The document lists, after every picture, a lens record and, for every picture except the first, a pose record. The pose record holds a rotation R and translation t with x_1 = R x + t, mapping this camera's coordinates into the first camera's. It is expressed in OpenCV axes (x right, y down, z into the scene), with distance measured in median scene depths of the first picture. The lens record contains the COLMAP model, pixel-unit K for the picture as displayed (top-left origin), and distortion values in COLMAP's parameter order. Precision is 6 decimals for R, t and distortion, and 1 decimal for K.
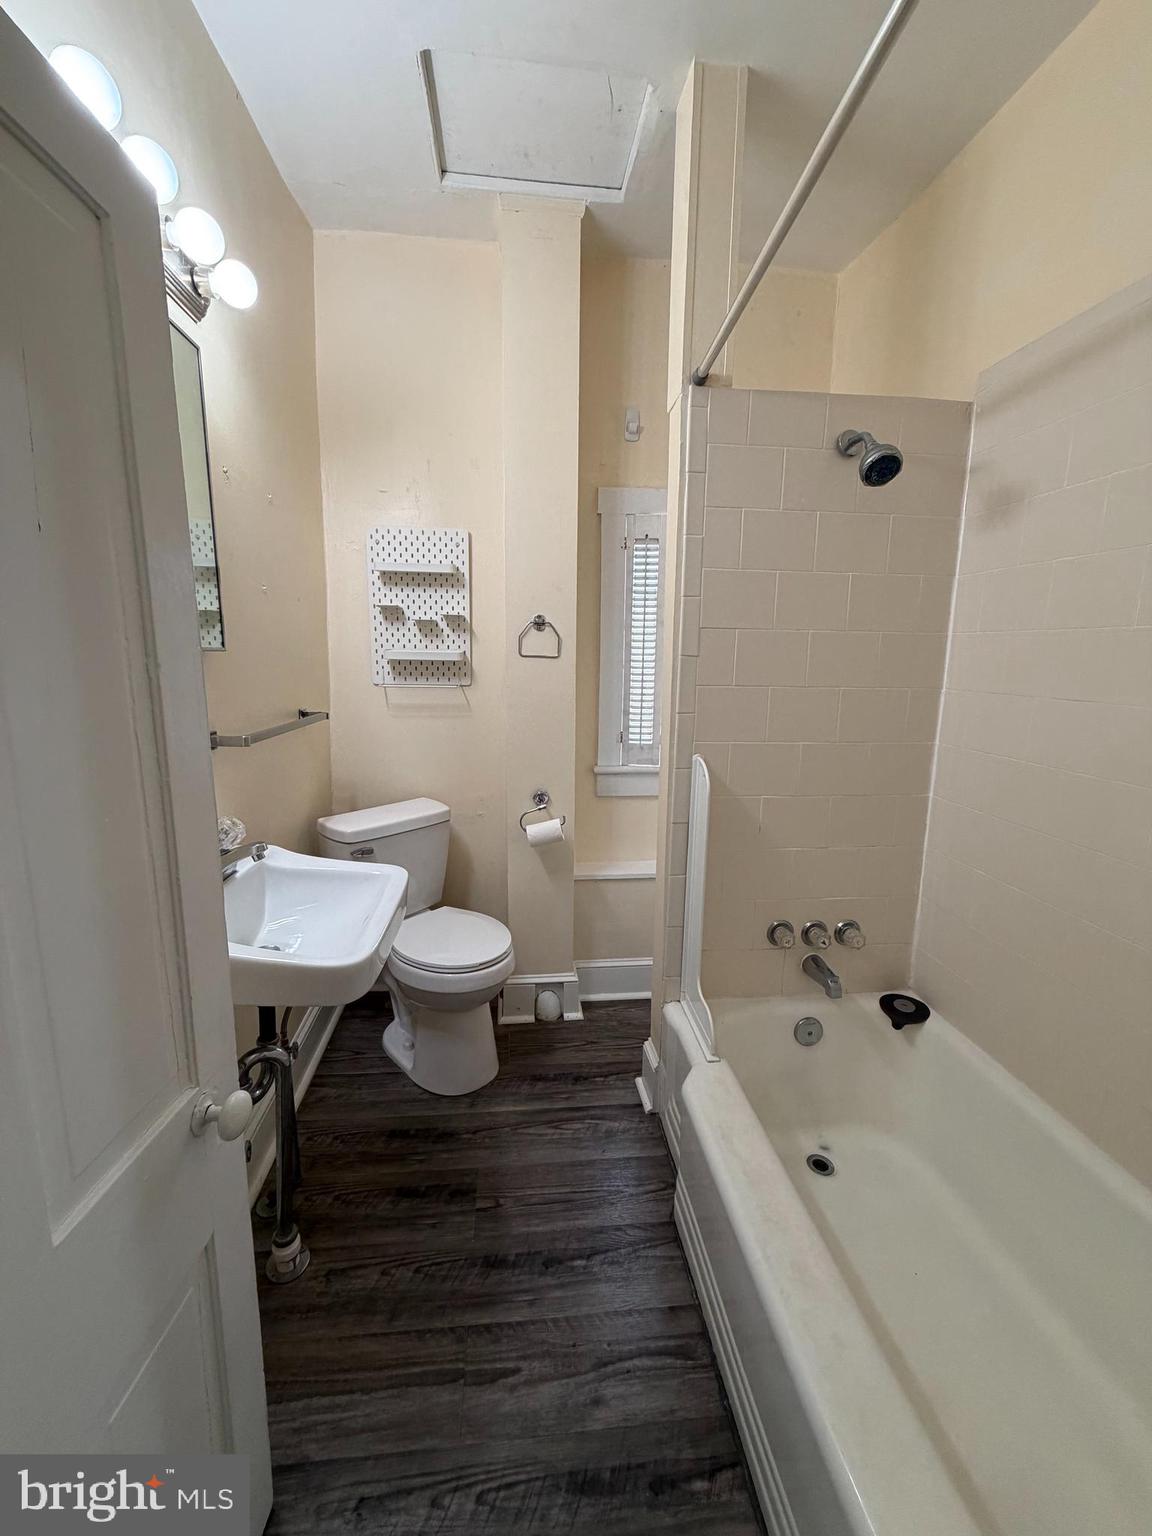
lens RADIAL K [[609.8, 0, 574.6], [0, 609.8, 764.3], [0, 0, 1]] dist [-0.000209, -0.000260]
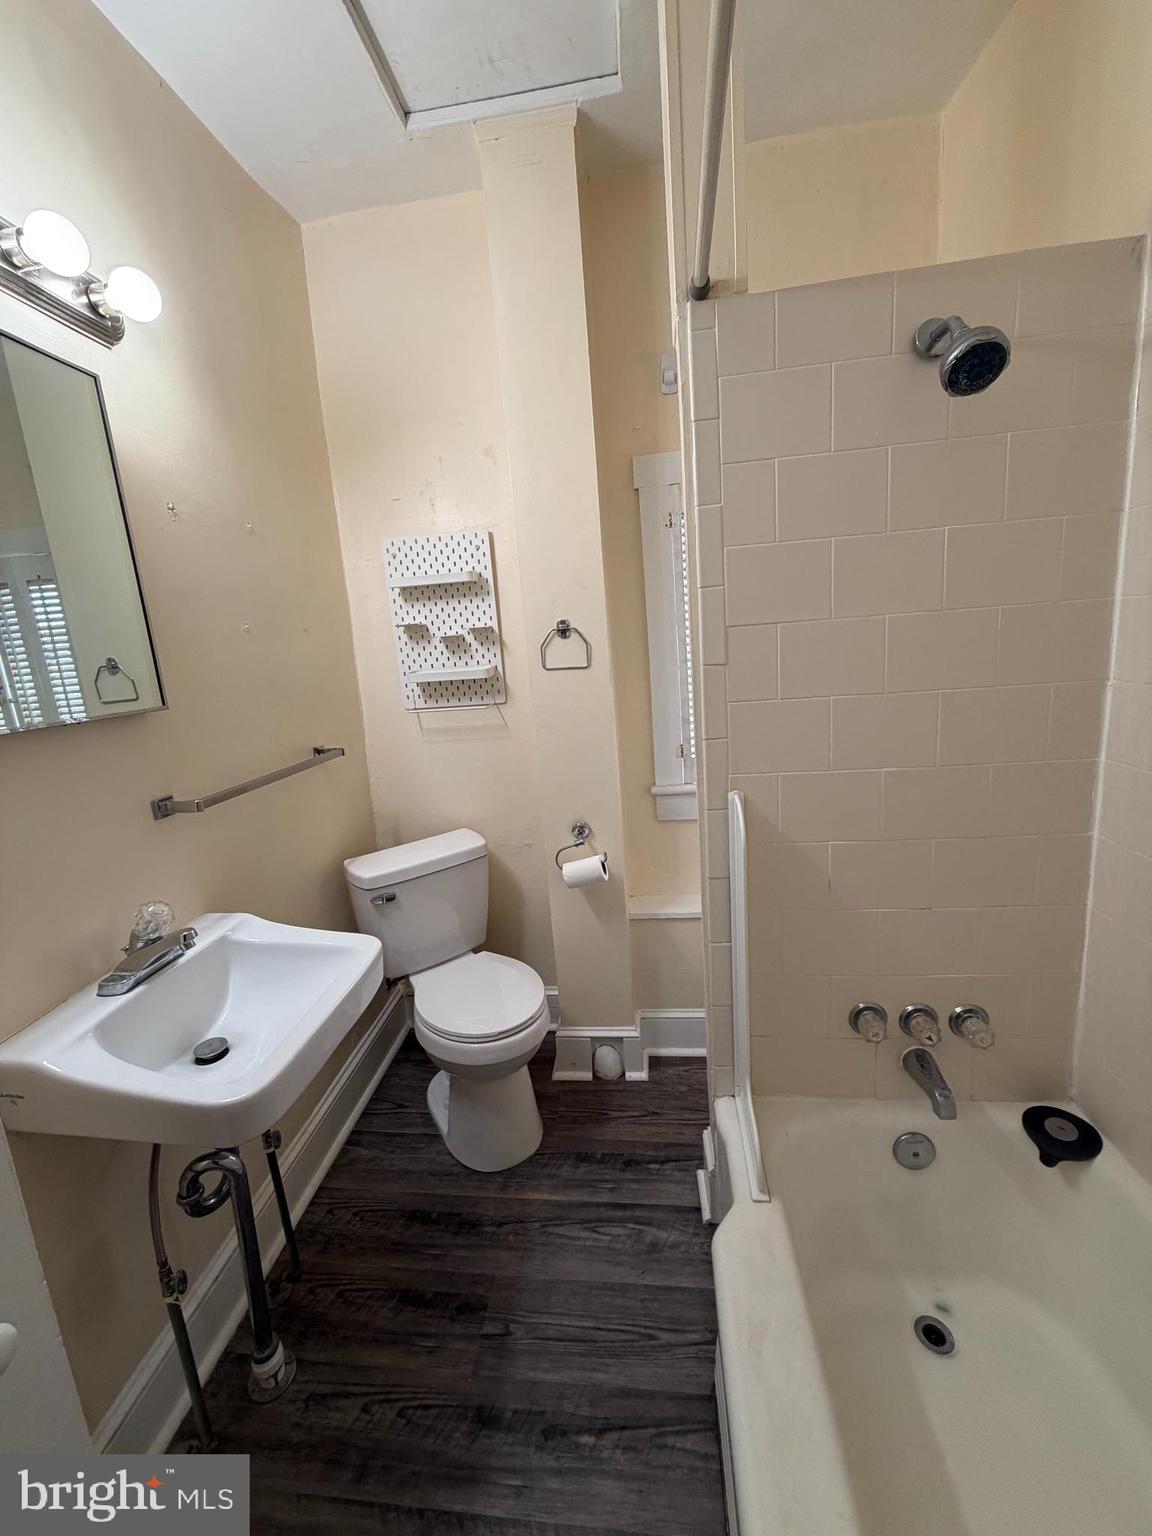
lens RADIAL K [[609.8, 0, 574.6], [0, 609.8, 764.3], [0, 0, 1]] dist [-0.000209, -0.000260]
pose [[0.972219, -0.043469, -0.230002, 0.159213], [0.050394, 0.998433, 0.024317, -0.068601], [0.228584, -0.035232, 0.972886, 0.180819]]
